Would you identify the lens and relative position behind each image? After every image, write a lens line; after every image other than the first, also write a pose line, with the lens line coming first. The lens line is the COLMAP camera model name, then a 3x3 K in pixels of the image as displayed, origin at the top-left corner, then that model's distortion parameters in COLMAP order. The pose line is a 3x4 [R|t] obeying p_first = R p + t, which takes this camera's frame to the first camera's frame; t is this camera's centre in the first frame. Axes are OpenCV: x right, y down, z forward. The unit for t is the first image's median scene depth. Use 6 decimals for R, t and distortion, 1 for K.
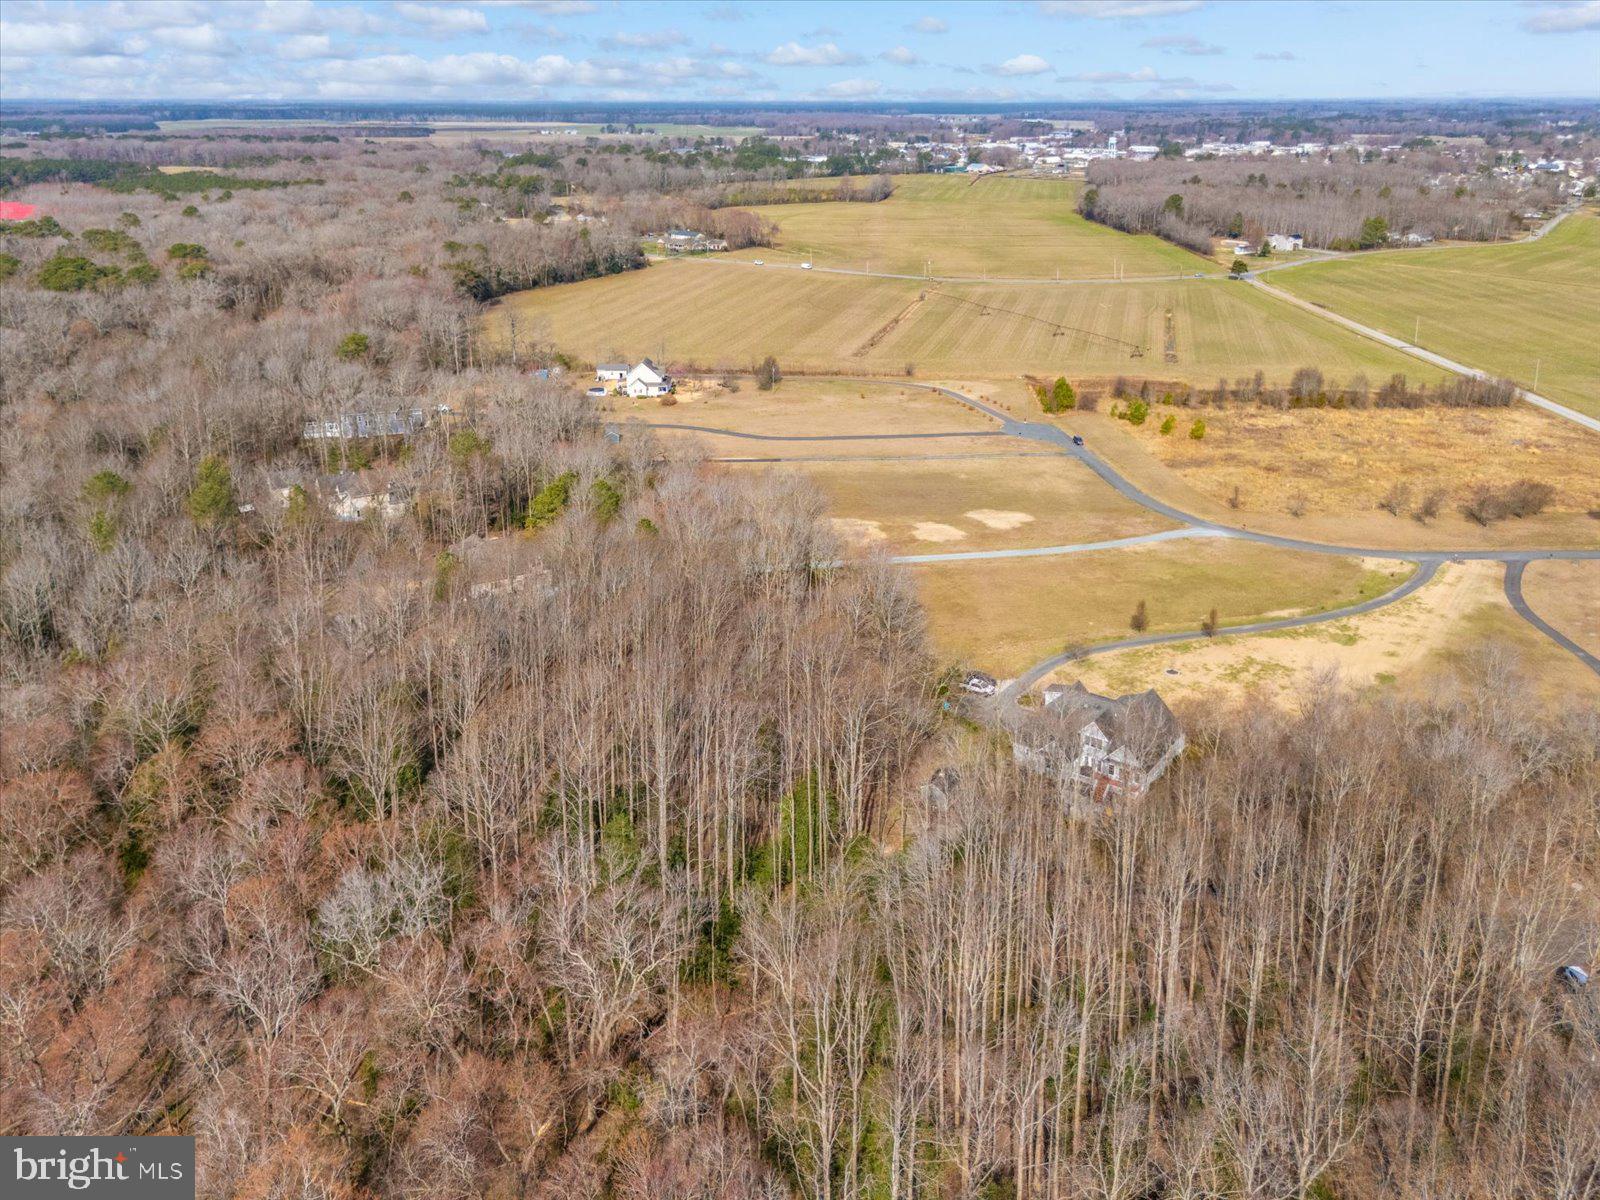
lens RADIAL K [[1215.0, 0, 839.3], [0, 1215.0, 537.4], [0, 0, 1]] dist [0.080836, -0.088799]
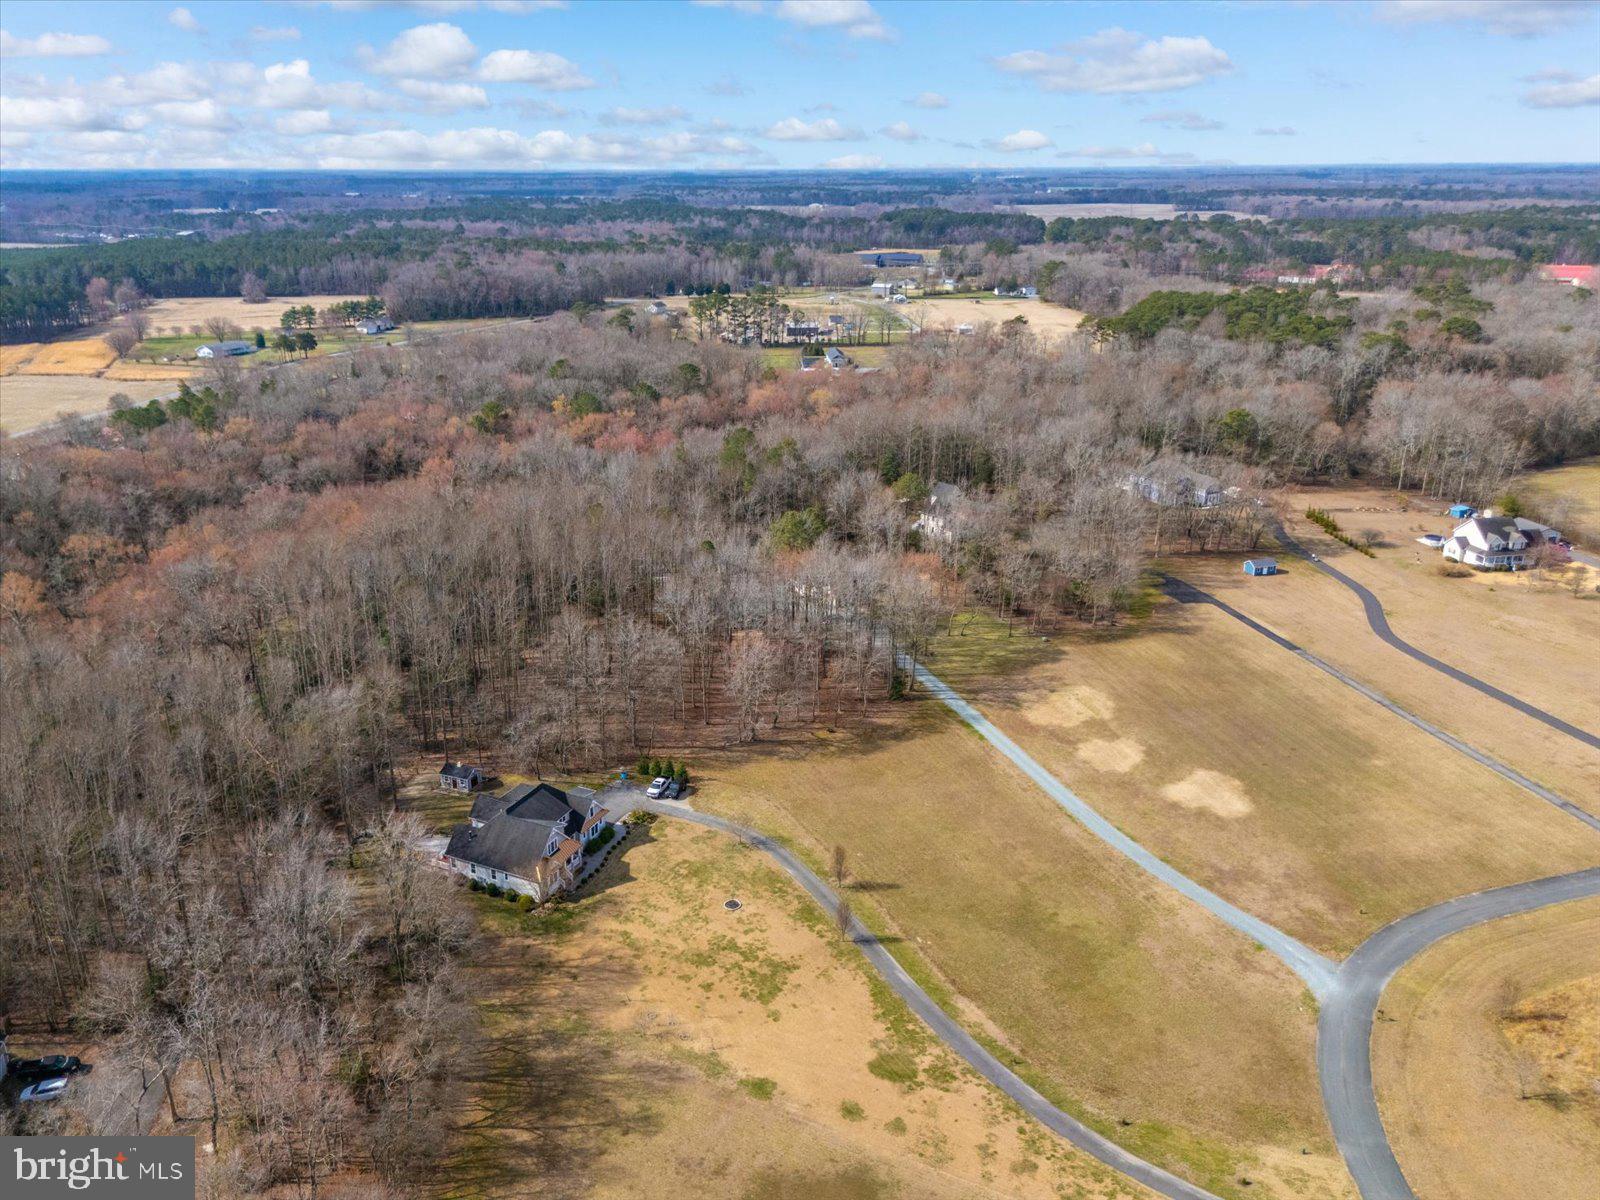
lens RADIAL K [[1229.9, 0, 752.0], [0, 1229.9, 577.0], [0, 0, 1]] dist [0.070923, -0.074528]
pose [[0.152069, 0.315765, -0.936572, 0.493726], [-0.332185, 0.908799, 0.252465, -0.151263], [0.930875, 0.272723, 0.243092, 0.383704]]
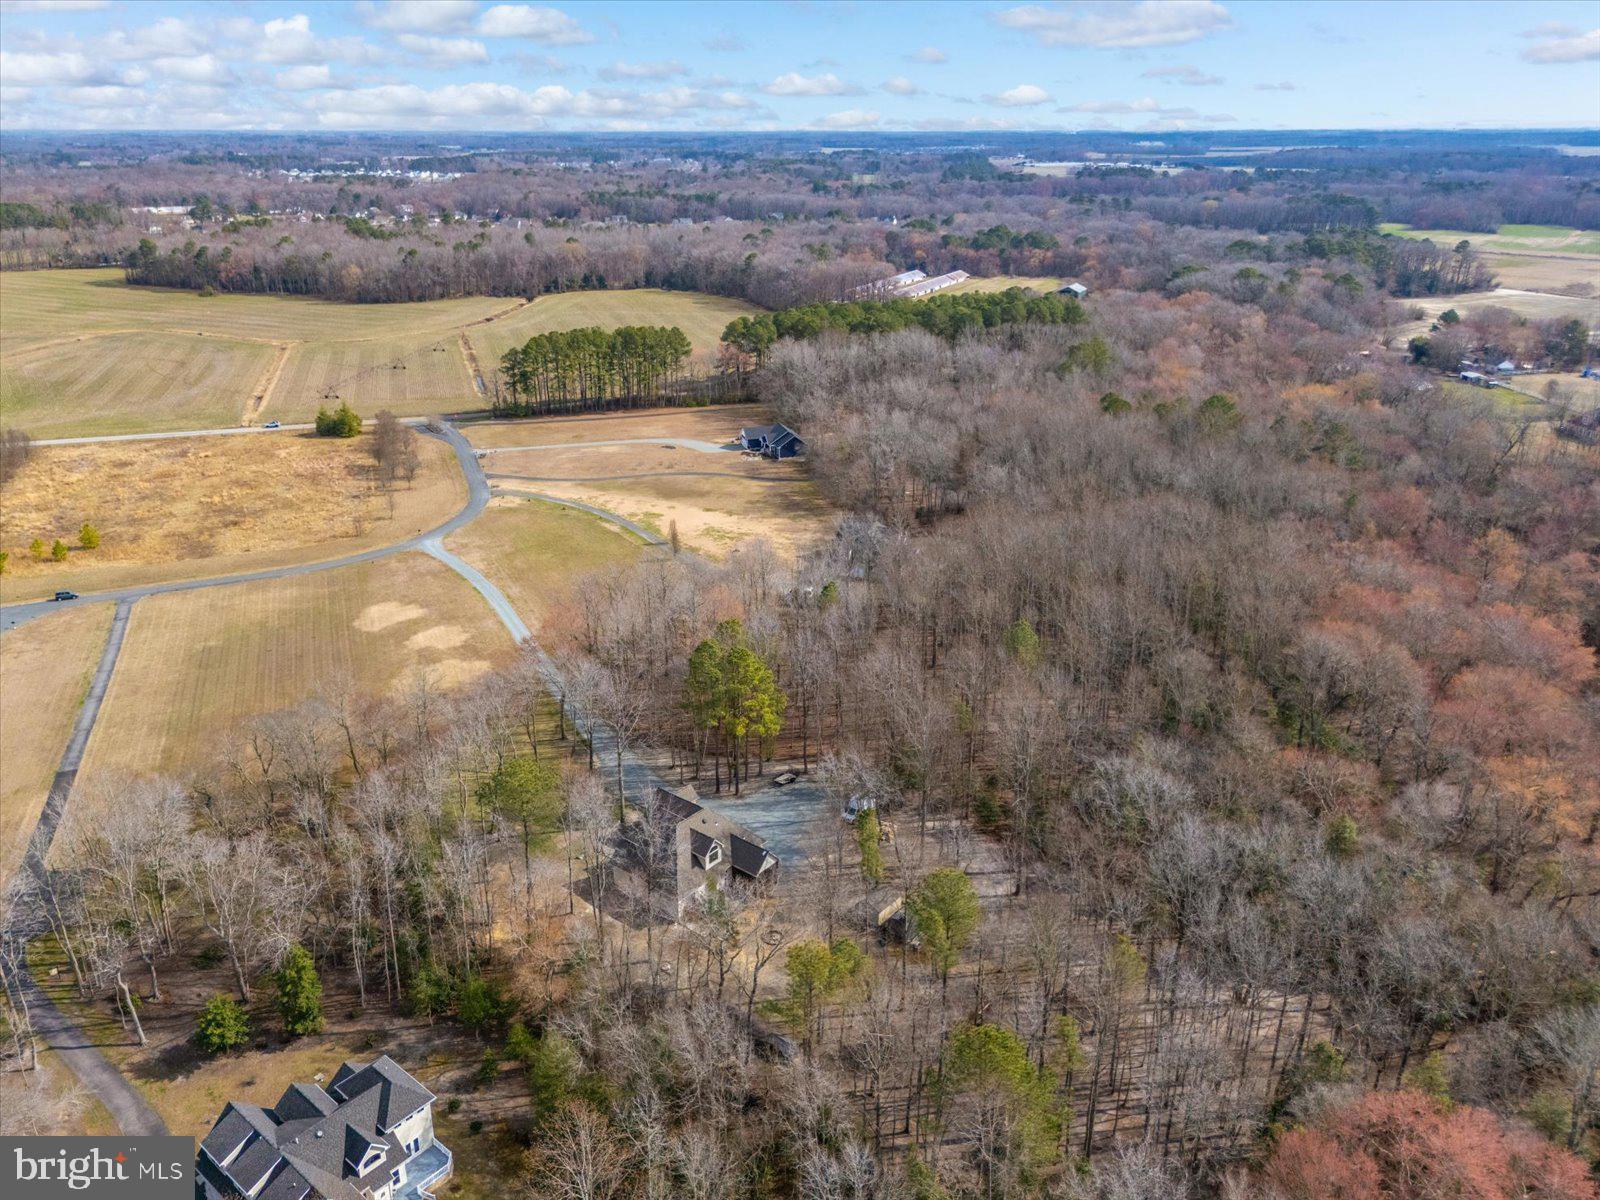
lens RADIAL K [[1188.9, 0, 767.8], [0, 1188.9, 597.3], [0, 0, 1]] dist [0.080037, -0.077860]
pose [[-0.278339, -0.349089, 0.894799, -0.501042], [0.327832, 0.841138, 0.430131, -0.215956], [-0.902803, 0.413066, -0.119679, 0.587511]]
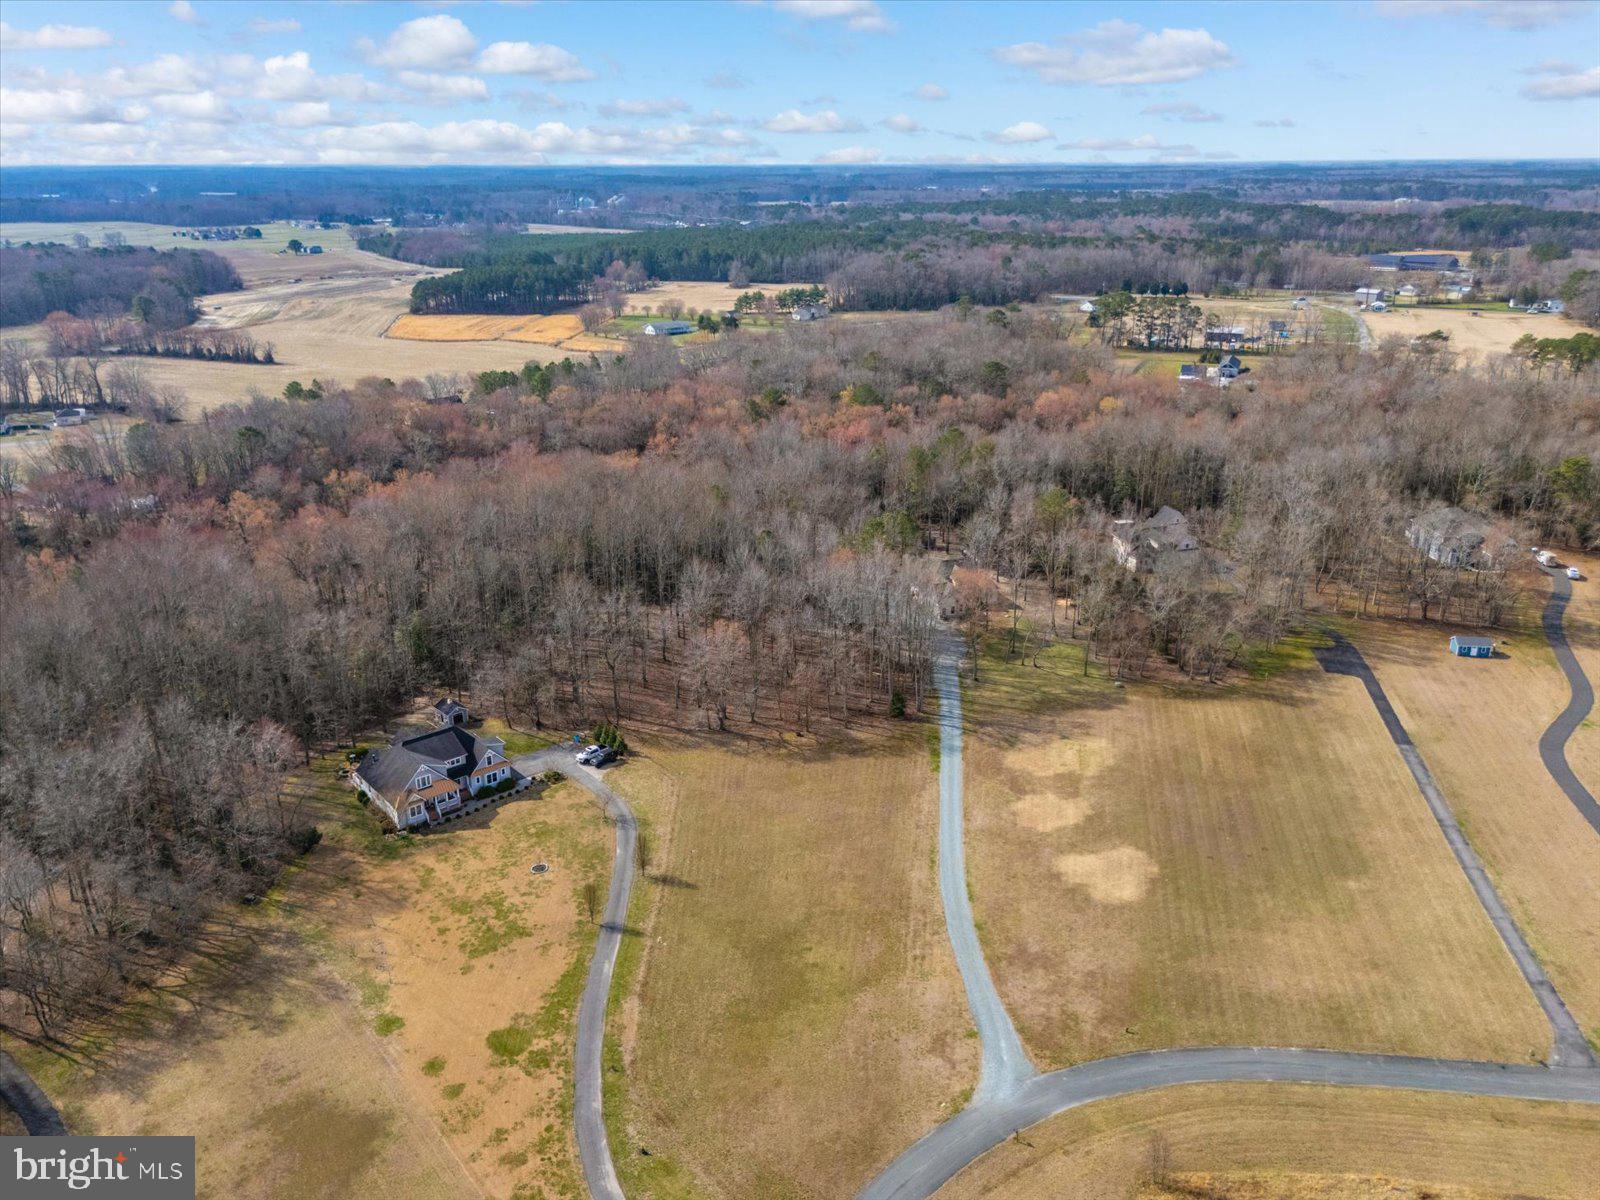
lens RADIAL K [[1214.9, 0, 818.1], [0, 1214.9, 606.0], [0, 0, 1]] dist [0.064230, -0.060523]
pose [[-0.257391, 0.335921, -0.906039, 0.474708], [-0.322783, 0.853884, 0.408281, -0.232633], [0.910802, 0.397542, -0.111352, 0.609980]]
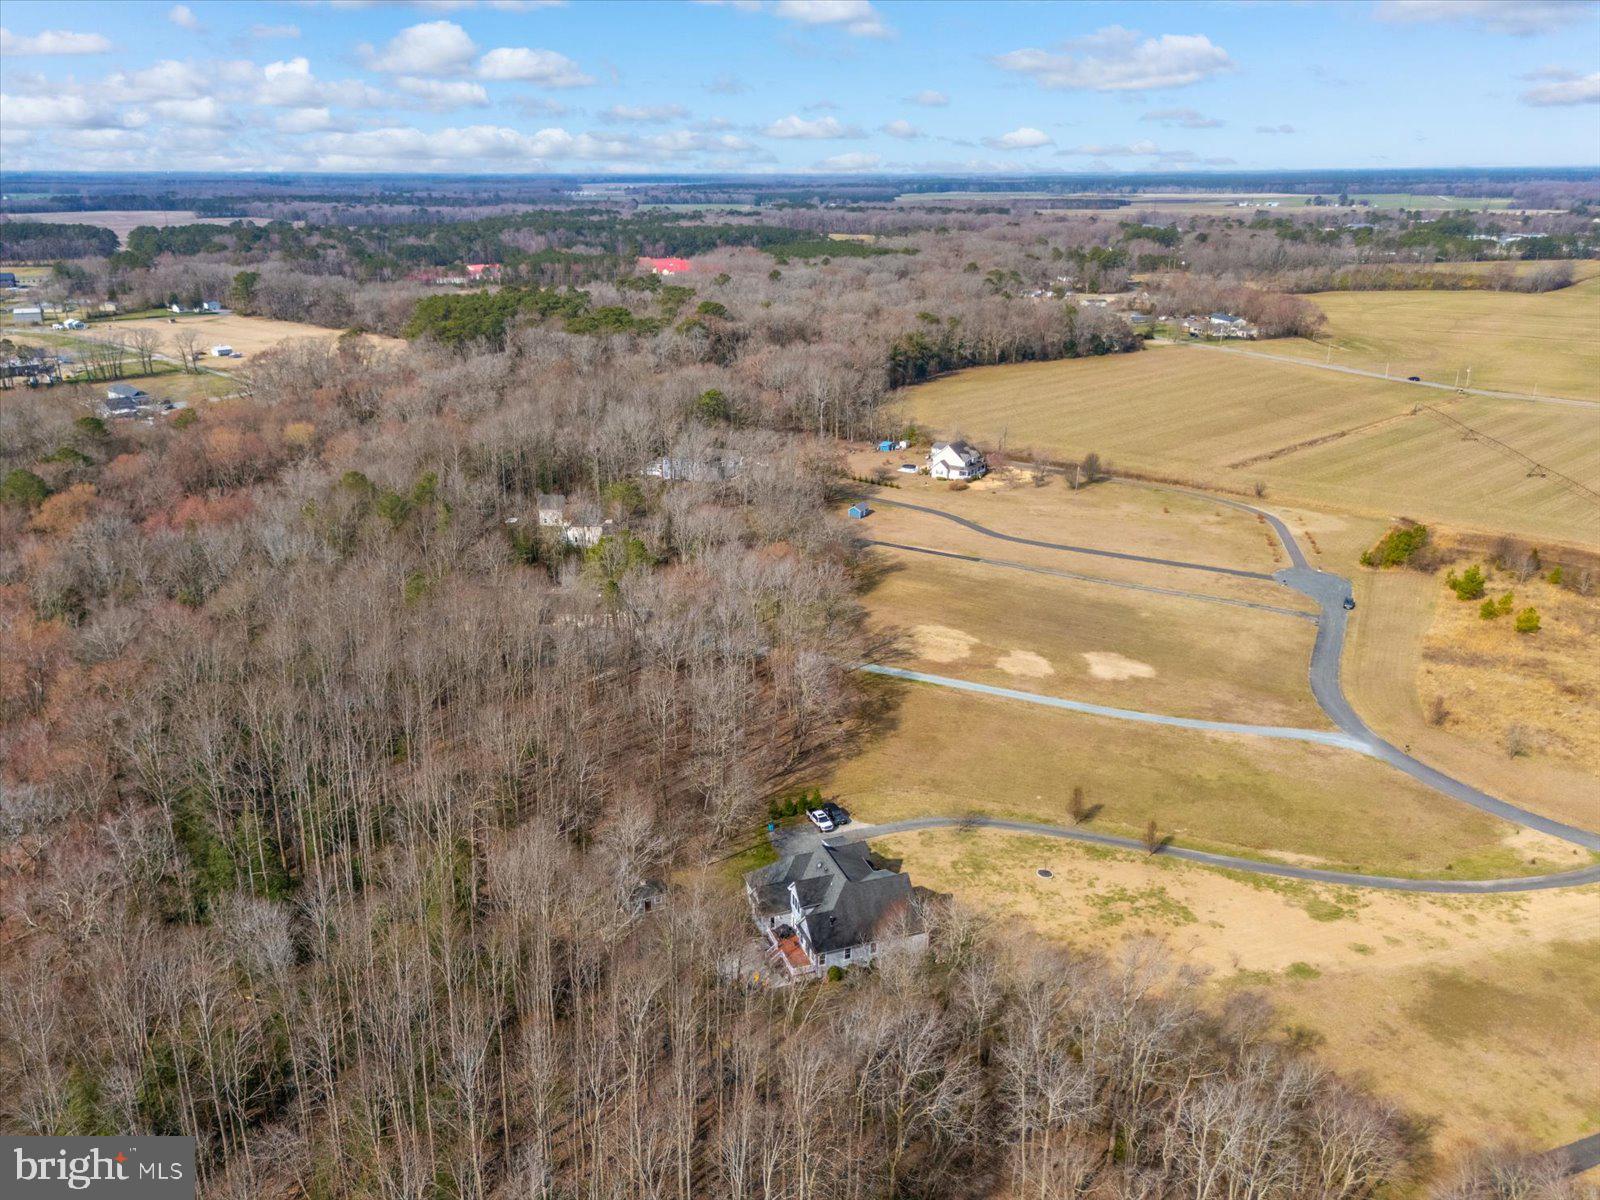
lens RADIAL K [[1210.9, 0, 775.4], [0, 1210.9, 589.5], [0, 0, 1]] dist [0.096538, -0.083759]
pose [[0.818236, 0.188839, -0.542982, 0.275223], [-0.195908, 0.979568, 0.045455, -0.042665], [0.540472, 0.069182, 0.838513, 0.090203]]
